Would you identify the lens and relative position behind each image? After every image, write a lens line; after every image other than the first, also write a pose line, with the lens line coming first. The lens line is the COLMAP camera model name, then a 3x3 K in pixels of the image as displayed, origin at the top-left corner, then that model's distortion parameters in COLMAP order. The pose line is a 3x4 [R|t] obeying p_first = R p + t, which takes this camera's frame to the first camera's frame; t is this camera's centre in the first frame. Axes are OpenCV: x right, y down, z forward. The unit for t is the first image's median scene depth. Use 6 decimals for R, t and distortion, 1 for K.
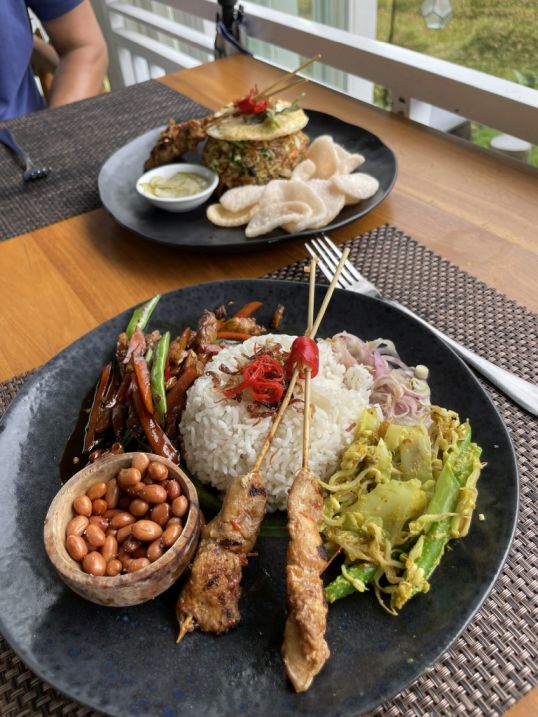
lens RADIAL K [[549.9, 0, 269.0], [0, 549.9, 358.5], [0, 0, 1]] dist [-0.001710, 0.000092]
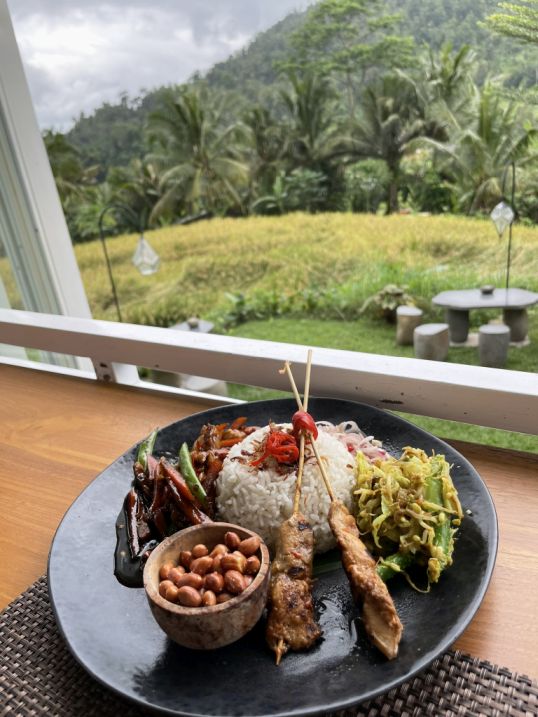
lens RADIAL K [[549.9, 0, 269.0], [0, 549.9, 358.5], [0, 0, 1]] dist [-0.001710, 0.000092]
pose [[0.955480, -0.152847, 0.252379, -0.343800], [0.235443, 0.910497, -0.339943, 0.290501], [-0.177832, 0.384229, 0.905949, -0.264820]]
